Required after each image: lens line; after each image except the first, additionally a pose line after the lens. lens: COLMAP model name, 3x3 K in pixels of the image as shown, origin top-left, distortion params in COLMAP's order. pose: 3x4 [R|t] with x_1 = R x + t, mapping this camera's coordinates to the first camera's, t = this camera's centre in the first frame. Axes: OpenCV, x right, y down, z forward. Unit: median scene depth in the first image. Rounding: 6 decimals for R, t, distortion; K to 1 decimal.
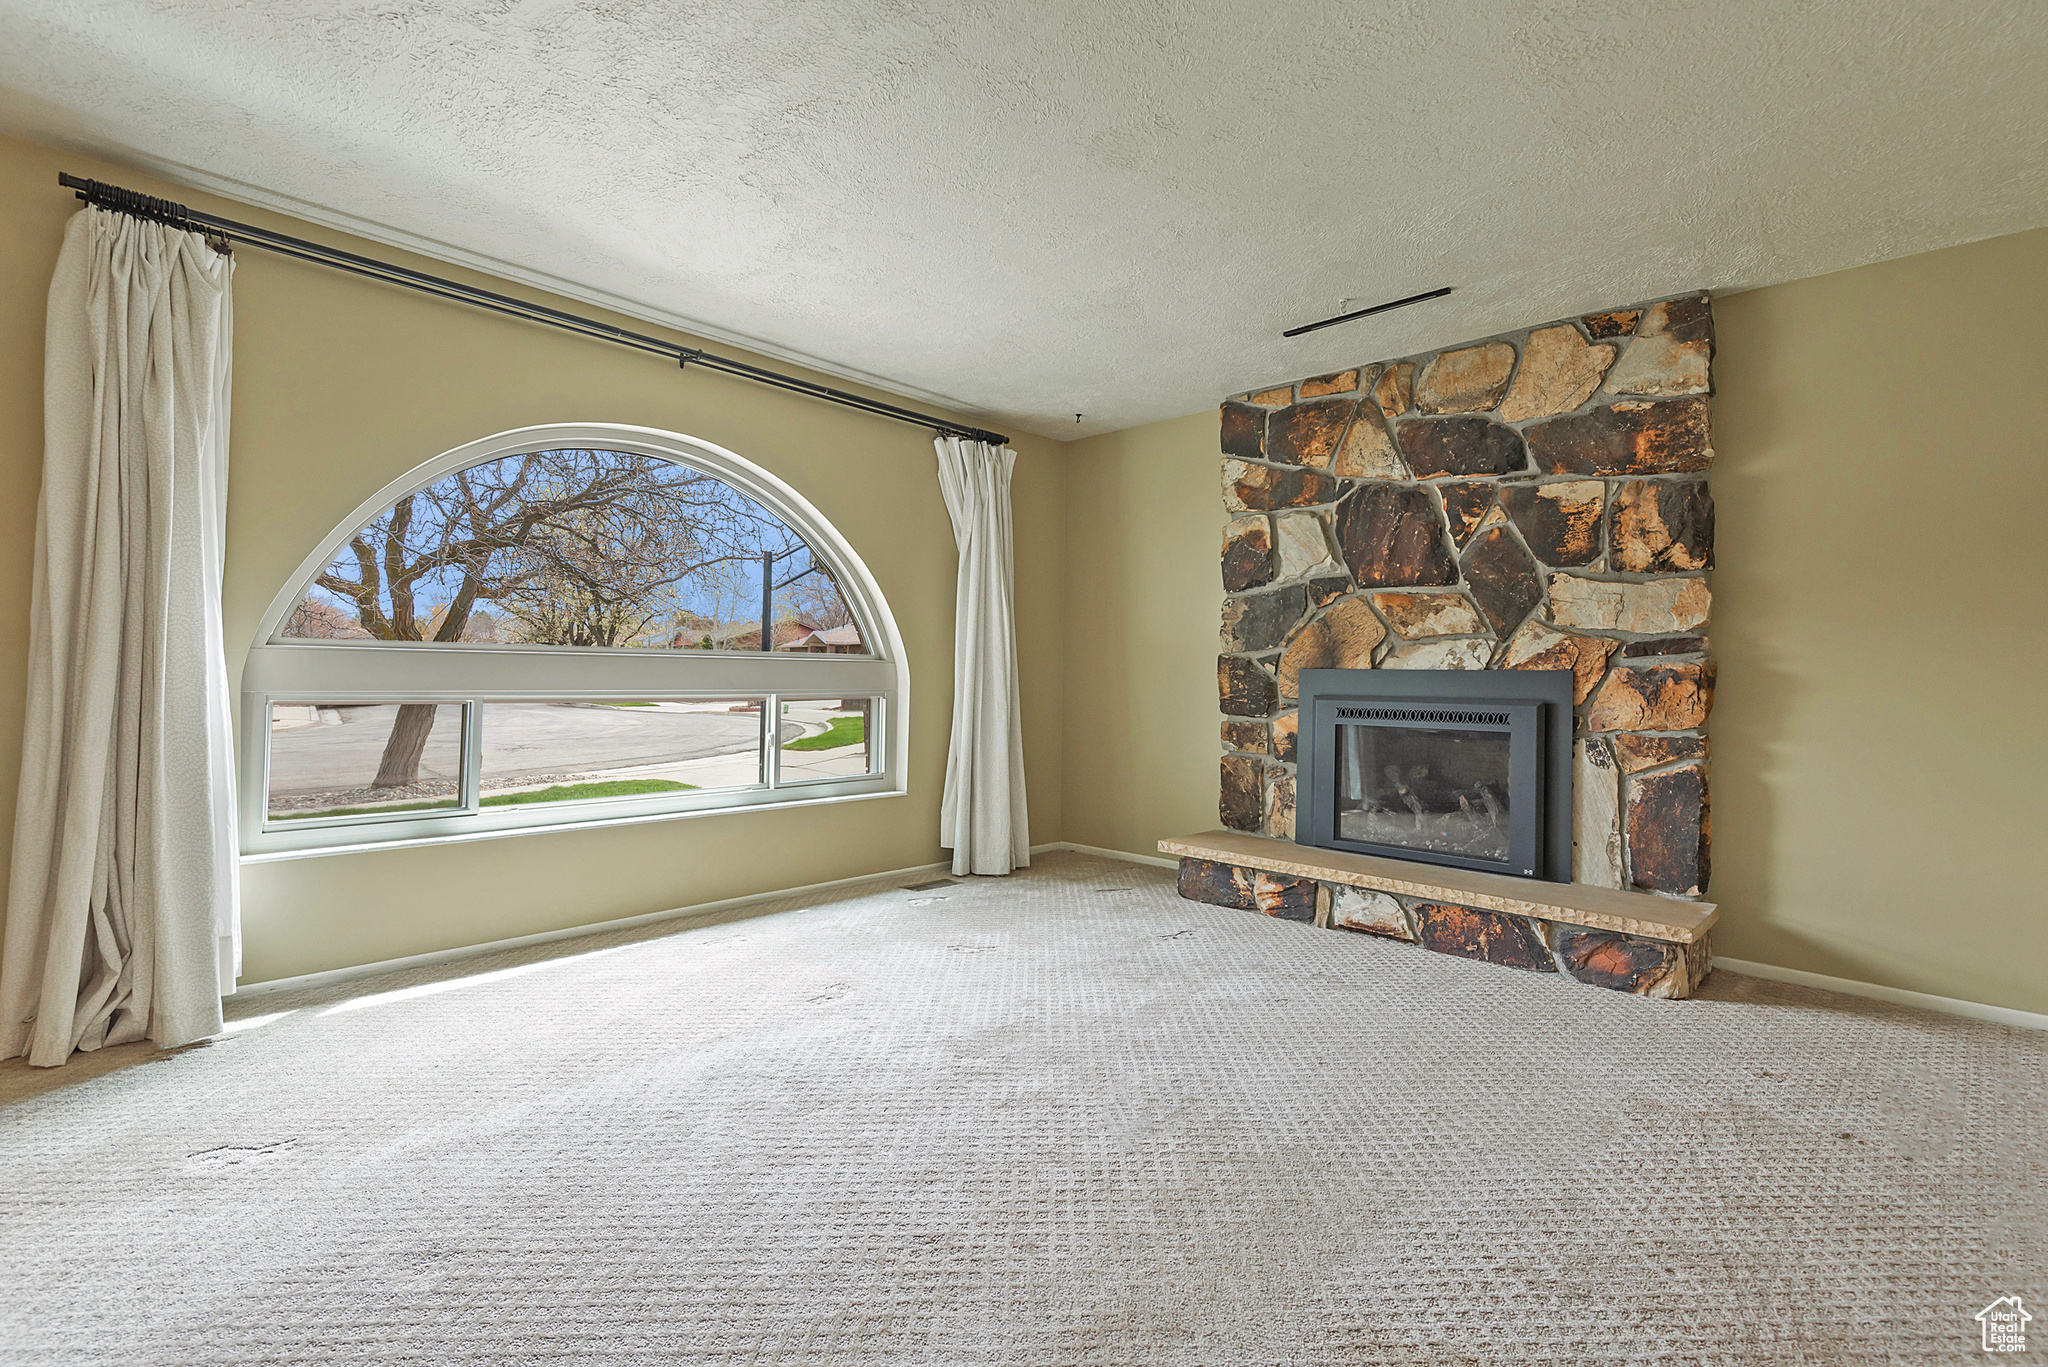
lens RADIAL K [[947.5, 0, 1017.6], [0, 947.5, 690.2], [0, 0, 1]] dist [0.021881, -0.014747]
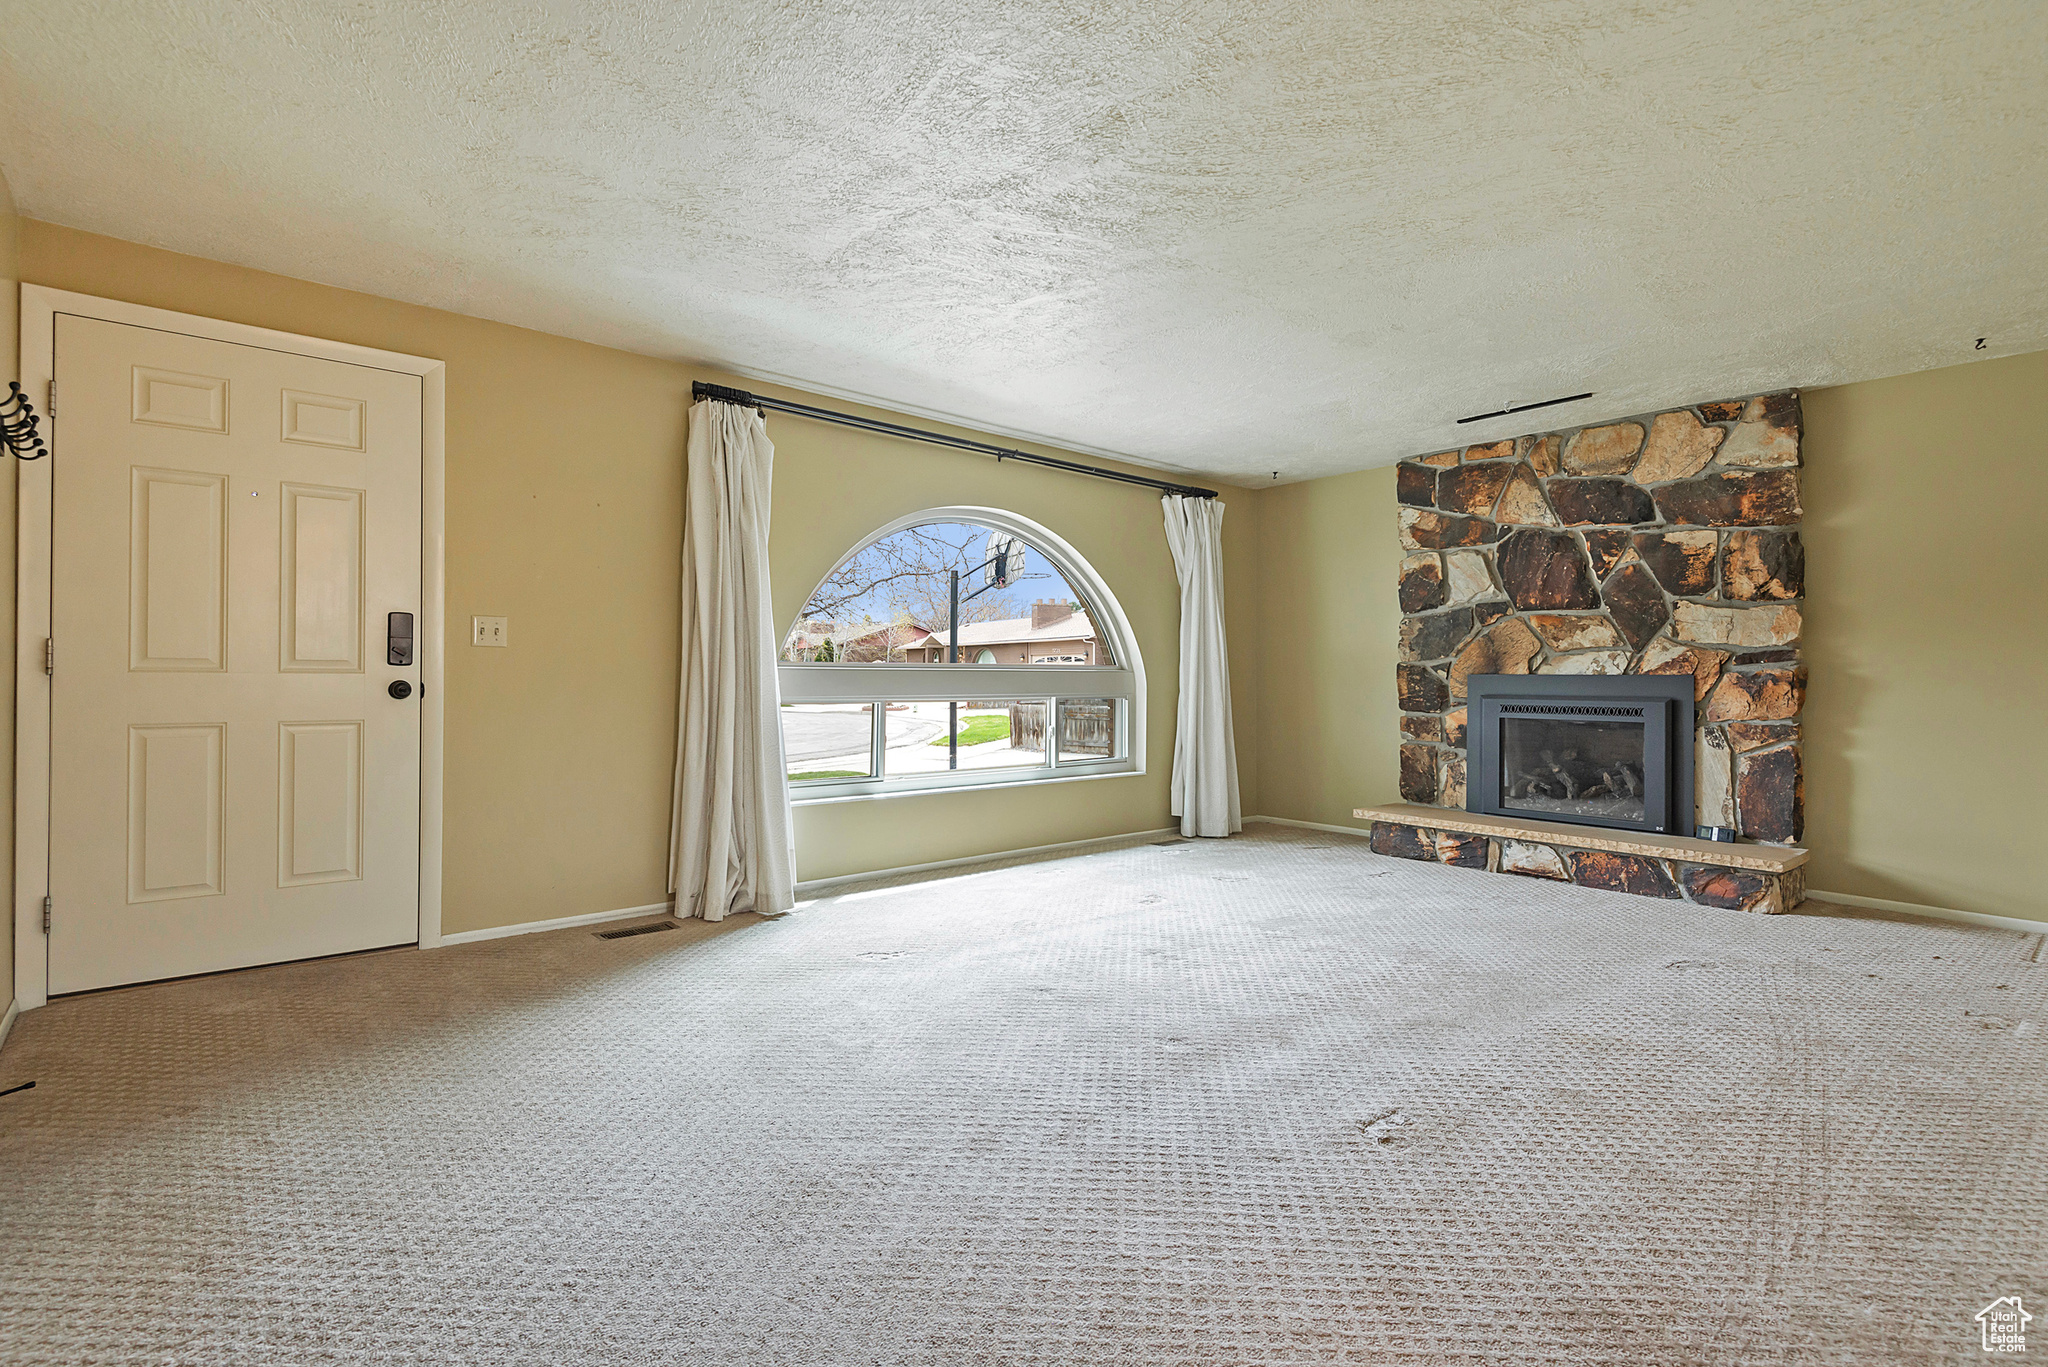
lens RADIAL K [[947.5, 0, 1023.2], [0, 947.5, 683.4], [0, 0, 1]] dist [0.021881, -0.014747]
pose [[0.994184, -0.008470, -0.107365, -0.183845], [0.007599, 0.999935, -0.008522, -0.004531], [0.107430, 0.007657, 0.994183, -0.383631]]
